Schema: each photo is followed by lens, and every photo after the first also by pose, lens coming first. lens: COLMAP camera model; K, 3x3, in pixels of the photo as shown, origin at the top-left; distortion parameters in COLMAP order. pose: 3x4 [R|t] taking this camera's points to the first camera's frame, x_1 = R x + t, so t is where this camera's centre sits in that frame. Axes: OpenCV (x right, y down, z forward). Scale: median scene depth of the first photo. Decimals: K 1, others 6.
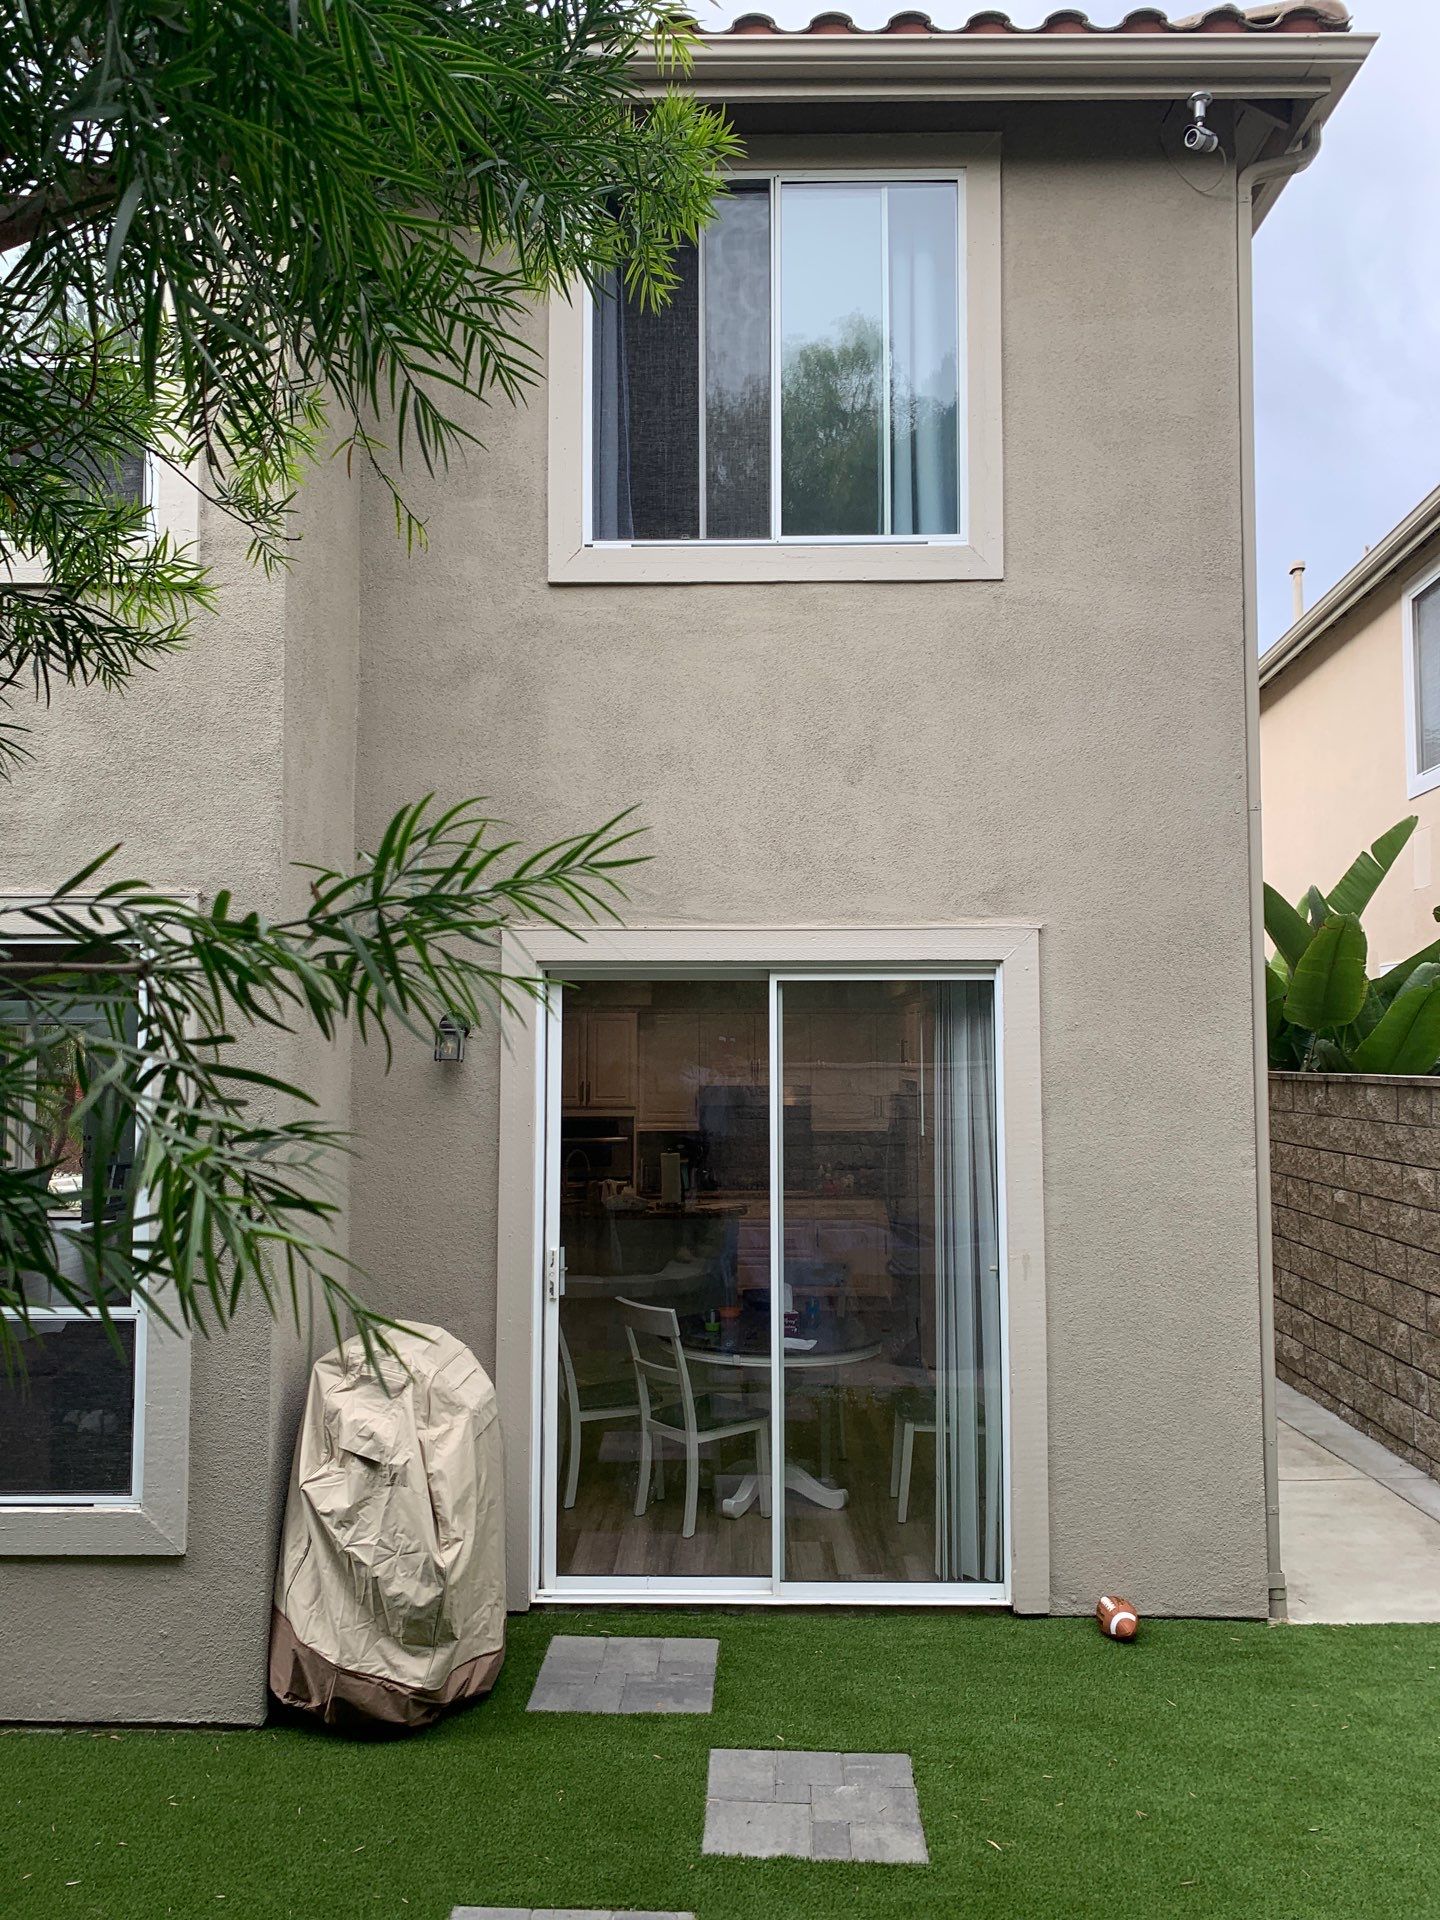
lens RADIAL K [[1386.4, 0, 707.9], [0, 1386.4, 974.7], [0, 0, 1]] dist [0.024204, -0.030906]
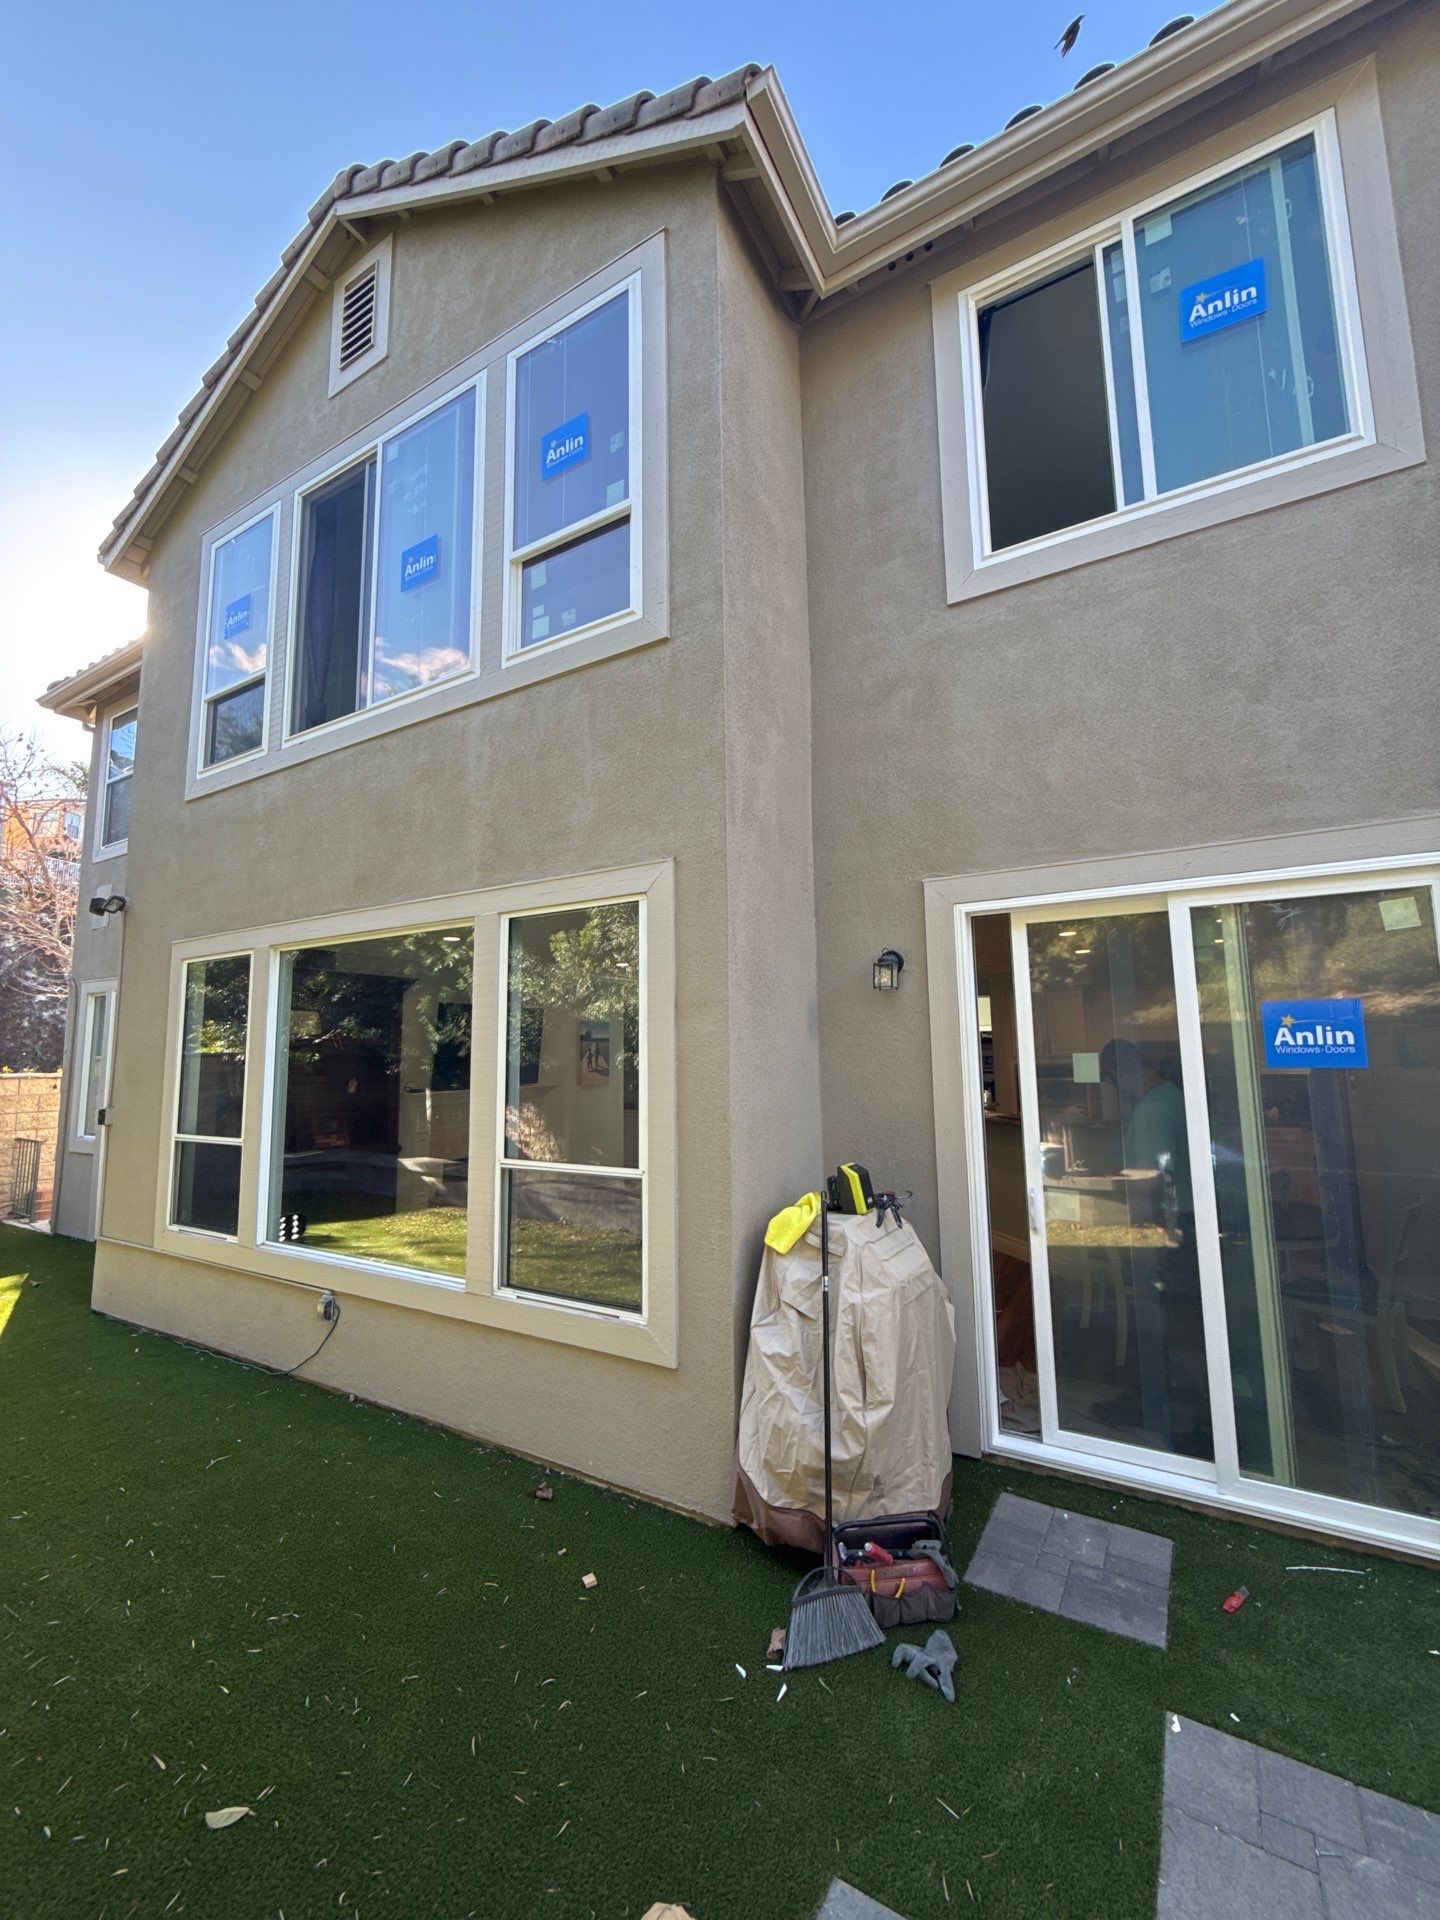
lens RADIAL K [[774.7, 0, 714.3], [0, 774.7, 962.3], [0, 0, 1]] dist [-0.002220, 0.000329]
pose [[0.871843, -0.070407, -0.484698, 0.020686], [0.043891, 0.996863, -0.065856, 0.090298], [0.487815, 0.036142, 0.872199, 0.366363]]
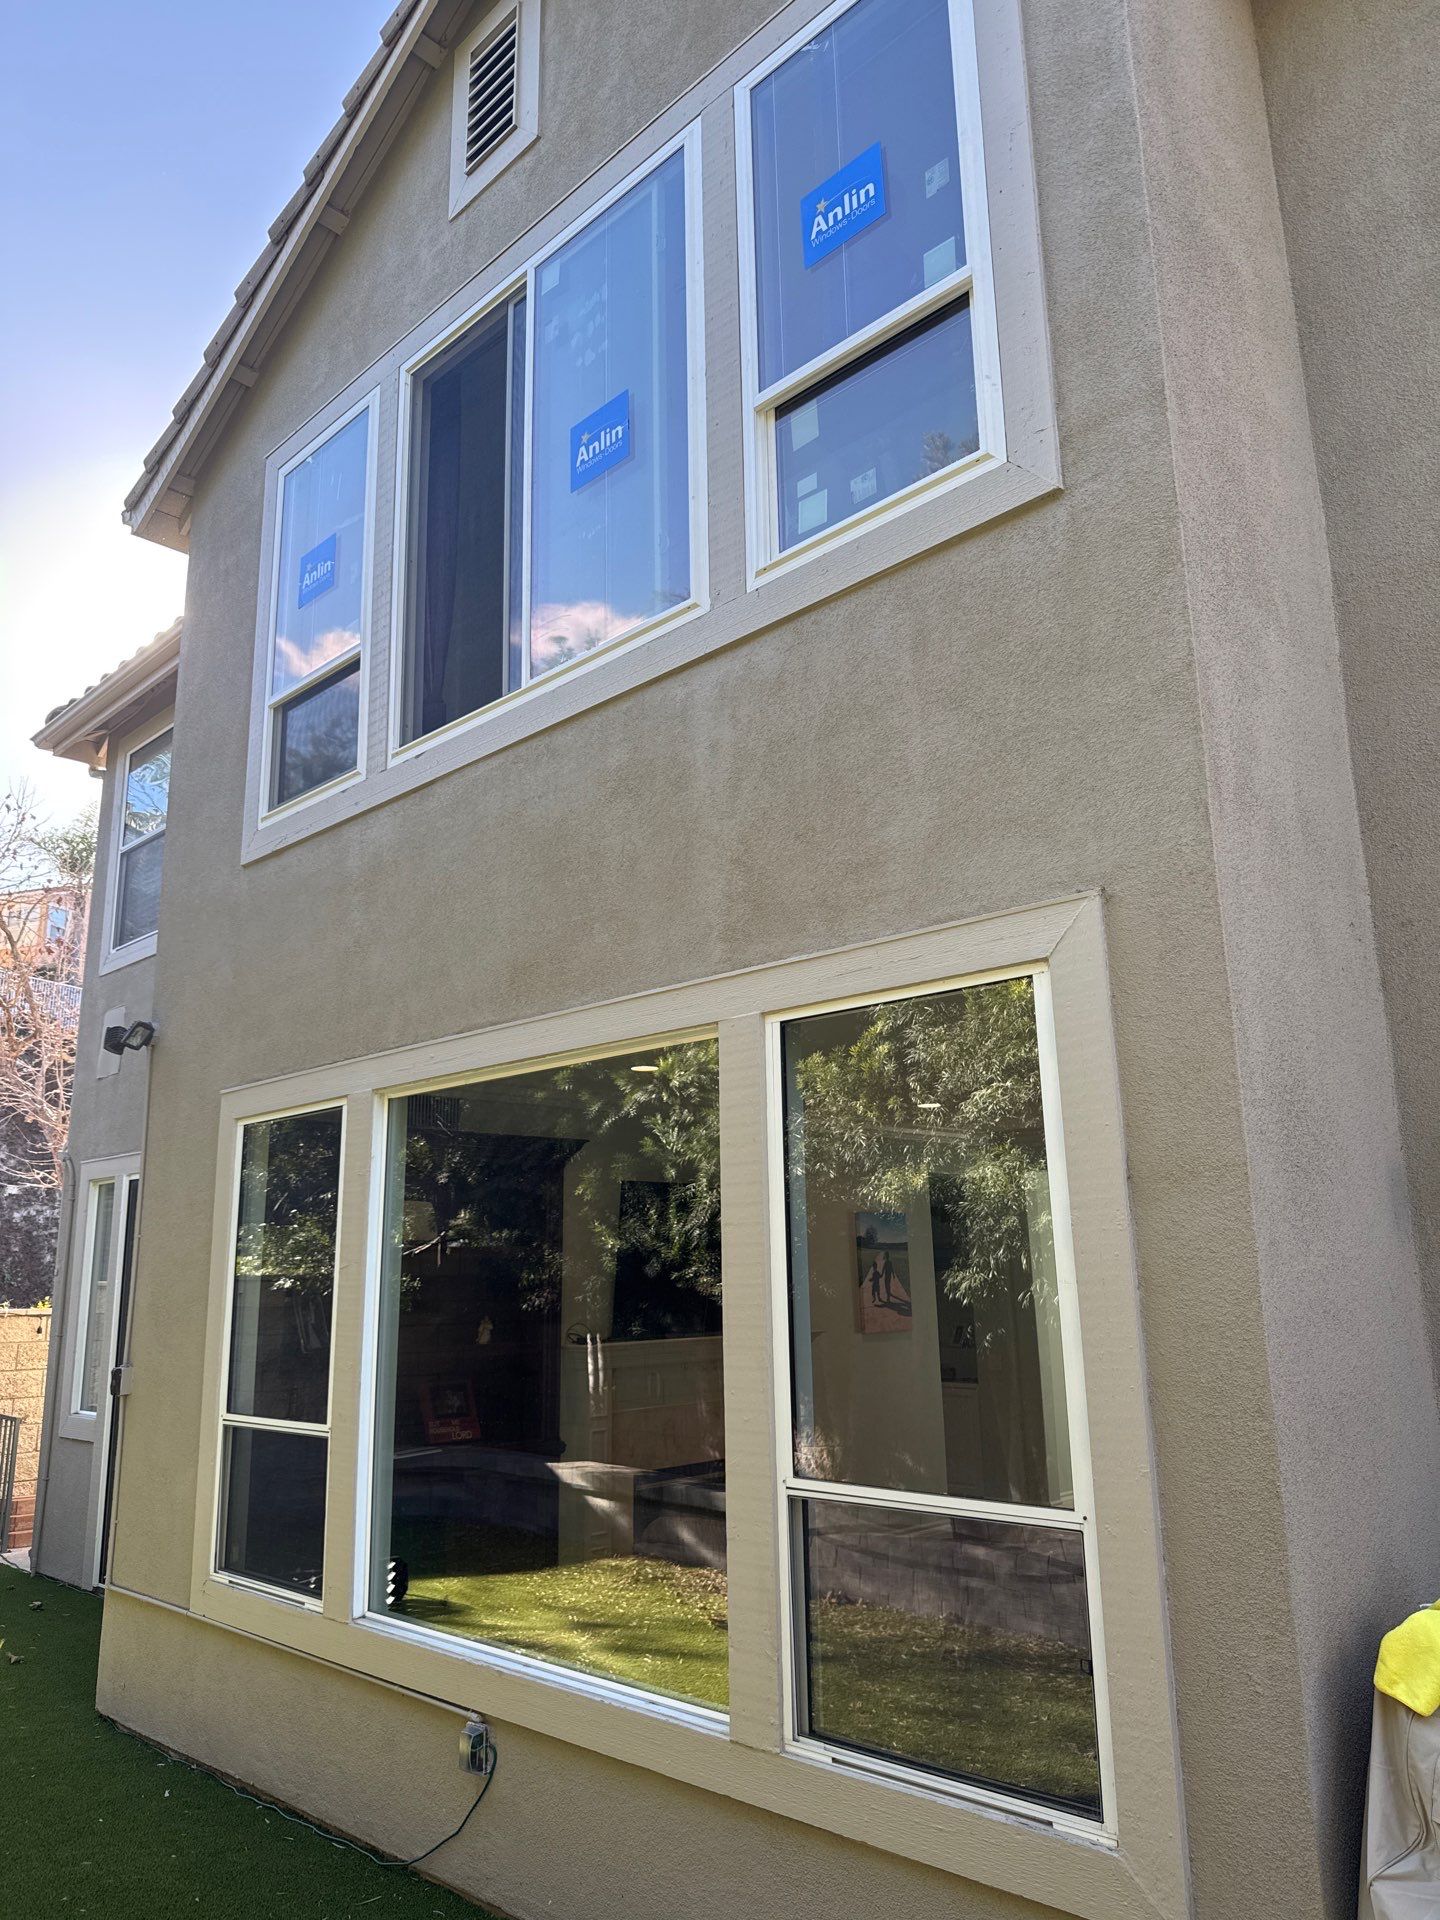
lens RADIAL K [[1386.4, 0, 711.0], [0, 1386.4, 942.0], [0, 0, 1]] dist [0.024204, -0.030906]
pose [[0.716680, -0.176481, -0.674703, -0.040033], [0.058435, 0.979246, -0.194070, 0.088612], [0.694949, 0.099659, 0.712119, 0.363885]]
